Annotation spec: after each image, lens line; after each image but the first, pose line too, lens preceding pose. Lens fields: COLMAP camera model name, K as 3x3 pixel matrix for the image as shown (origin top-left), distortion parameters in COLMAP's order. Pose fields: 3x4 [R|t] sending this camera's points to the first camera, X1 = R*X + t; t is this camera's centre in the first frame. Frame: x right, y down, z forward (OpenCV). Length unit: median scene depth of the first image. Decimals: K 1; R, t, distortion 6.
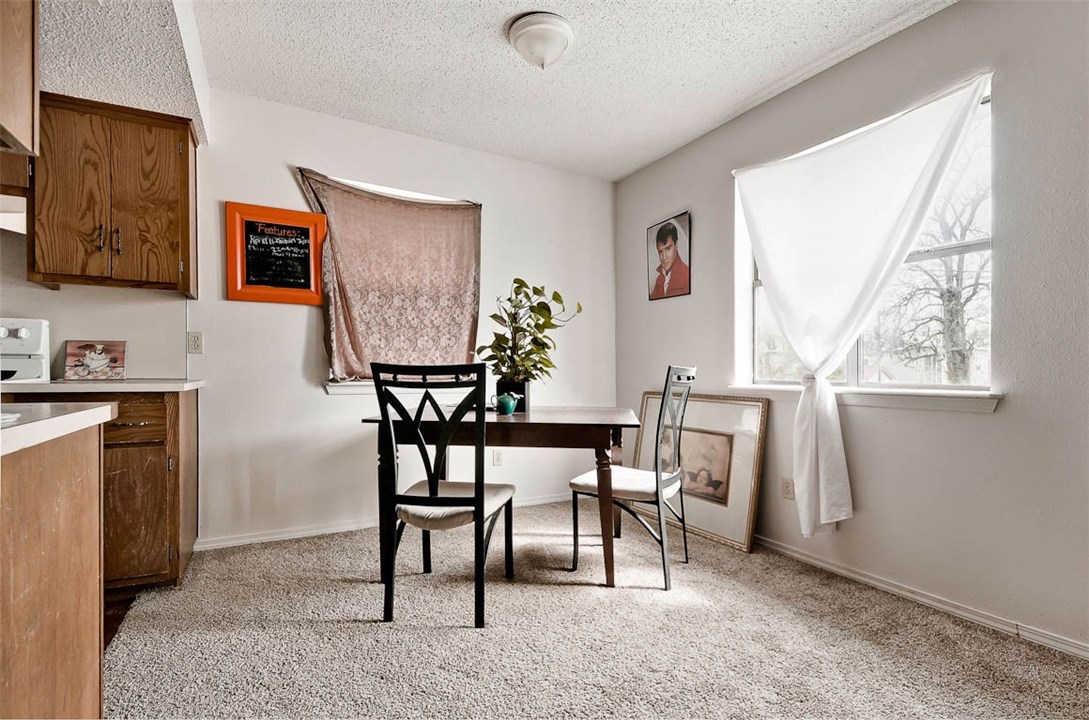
lens RADIAL K [[508.9, 0, 543.4], [0, 508.9, 377.8], [0, 0, 1]] dist [0.001733, -0.019748]
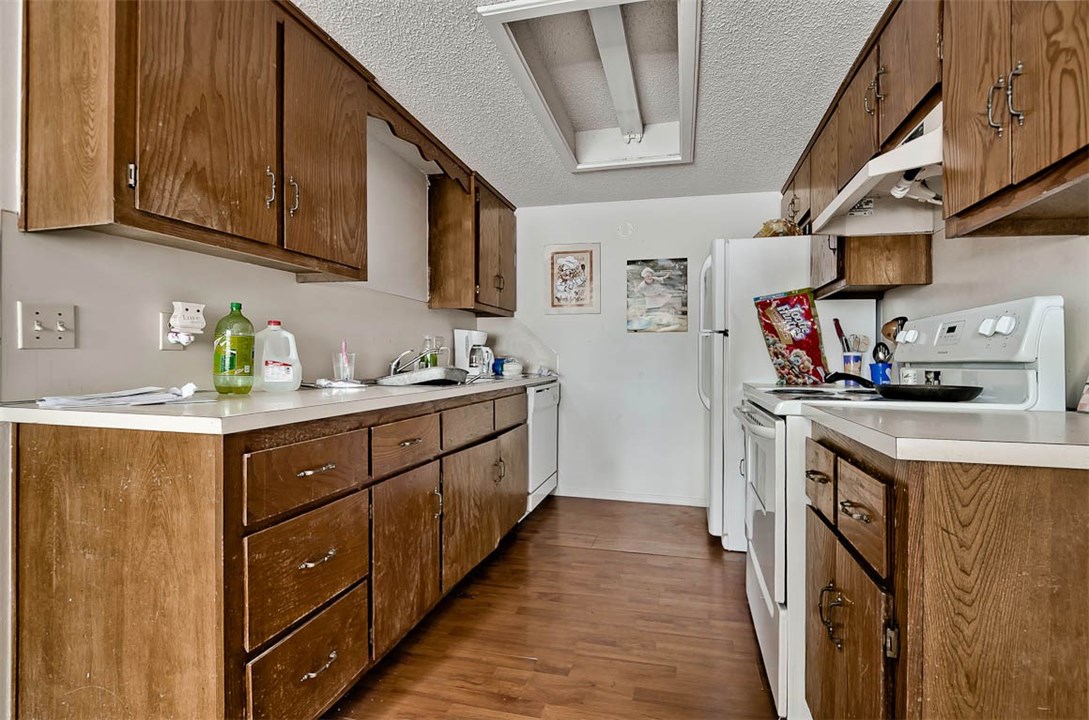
lens RADIAL K [[465.0, 0, 548.4], [0, 465.0, 377.4], [0, 0, 1]] dist [0.023992, -0.013185]
pose [[-0.652575, 0.010569, -0.757650, -0.274624], [-0.026632, 0.998965, 0.036874, -0.033734], [0.757256, 0.044241, -0.651618, 0.947779]]
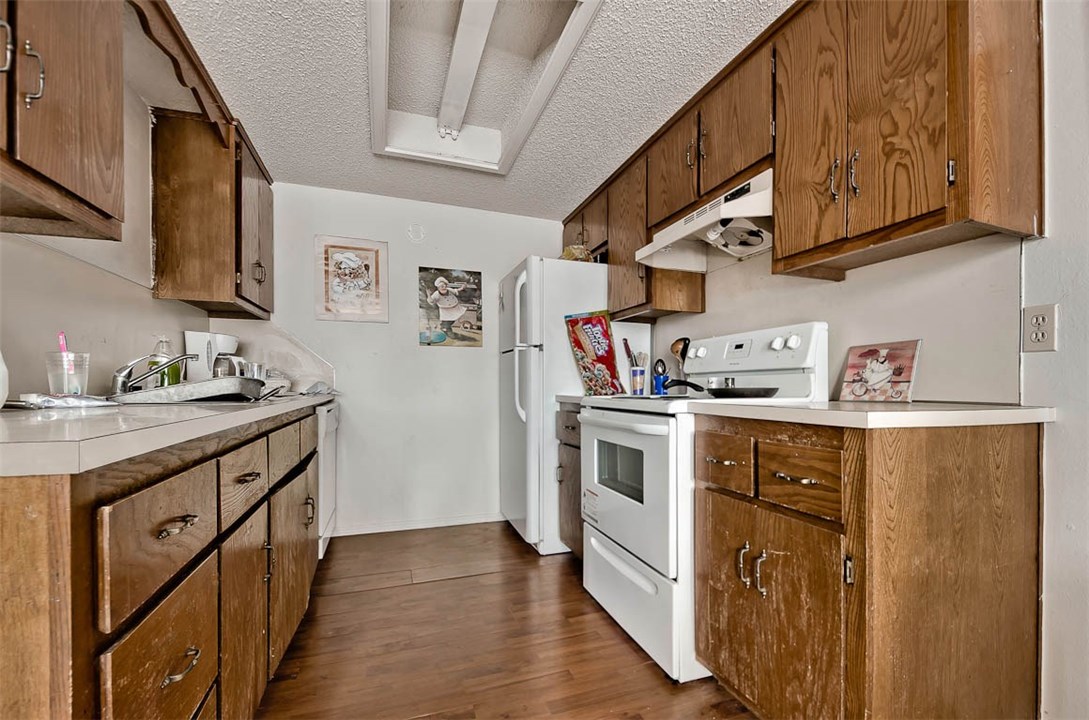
lens RADIAL K [[480.6, 0, 542.6], [0, 480.6, 404.4], [0, 0, 1]] dist [0.014522, -0.016469]
pose [[-0.133921, 0.026655, -0.990634, -0.207731], [-0.020111, 0.999359, 0.029608, -0.002662], [0.990788, 0.023888, -0.133299, 0.696337]]
